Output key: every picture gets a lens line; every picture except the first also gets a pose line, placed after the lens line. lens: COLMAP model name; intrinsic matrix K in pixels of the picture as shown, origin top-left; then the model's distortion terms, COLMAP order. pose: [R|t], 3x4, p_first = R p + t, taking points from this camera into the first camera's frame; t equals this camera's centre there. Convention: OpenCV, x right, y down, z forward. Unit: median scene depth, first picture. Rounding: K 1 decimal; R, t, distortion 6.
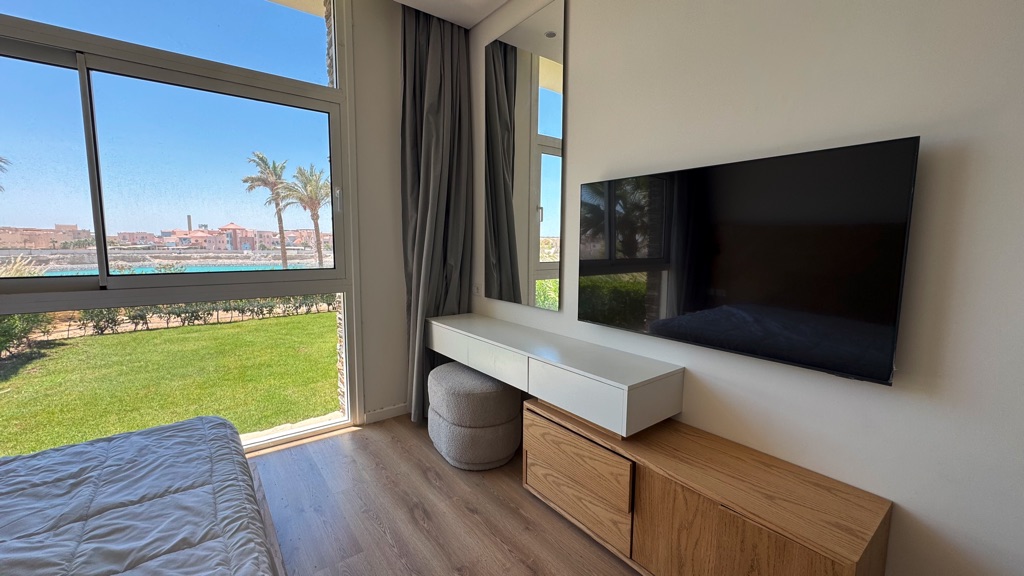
lens RADIAL K [[408.5, 0, 508.2], [0, 408.5, 286.1], [0, 0, 1]] dist [-0.003403, -0.000072]
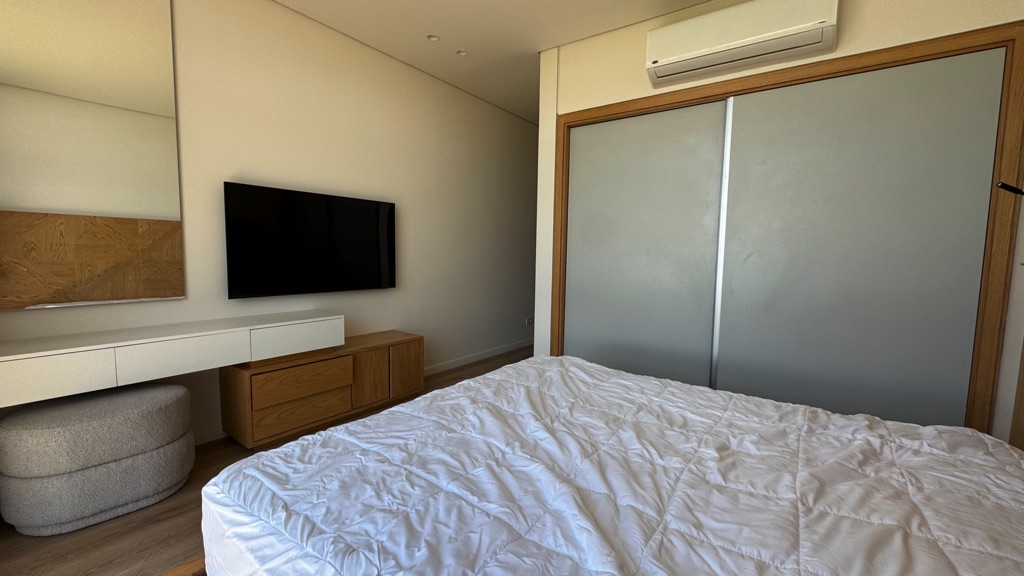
lens RADIAL K [[408.5, 0, 512.0], [0, 408.5, 286.9], [0, 0, 1]] dist [-0.003403, -0.000072]
pose [[-0.265905, -0.095051, 0.959302, -0.099089], [0.082132, 0.989275, 0.120787, -0.002177], [-0.960494, 0.110907, -0.255247, 0.045064]]
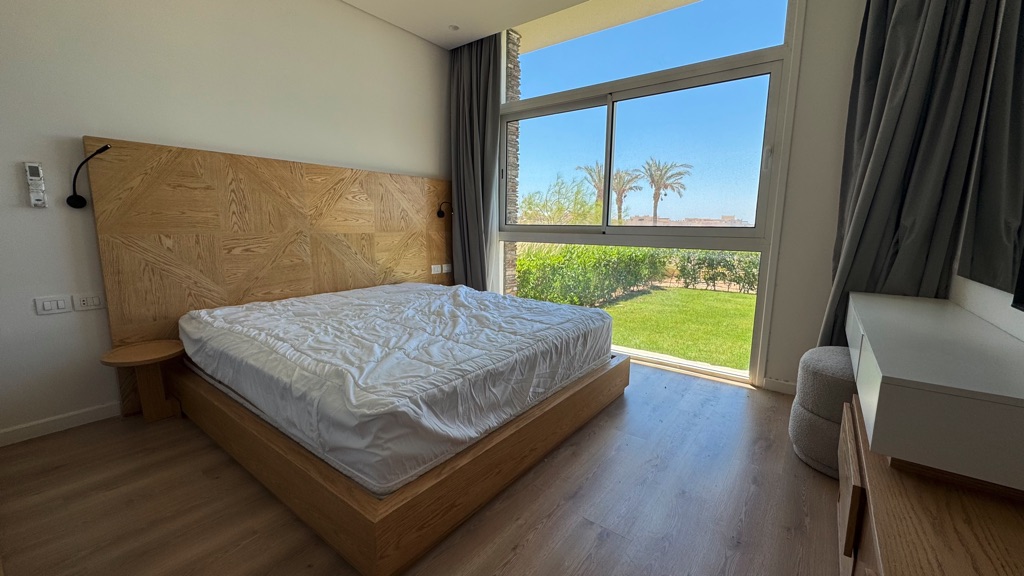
lens RADIAL K [[408.5, 0, 511.2], [0, 408.5, 286.8], [0, 0, 1]] dist [-0.003403, -0.000072]
pose [[0.253900, 0.139420, -0.957129, 0.045817], [-0.112867, 0.987067, 0.113840, 0.006086], [0.960623, 0.079124, 0.266353, 0.015532]]
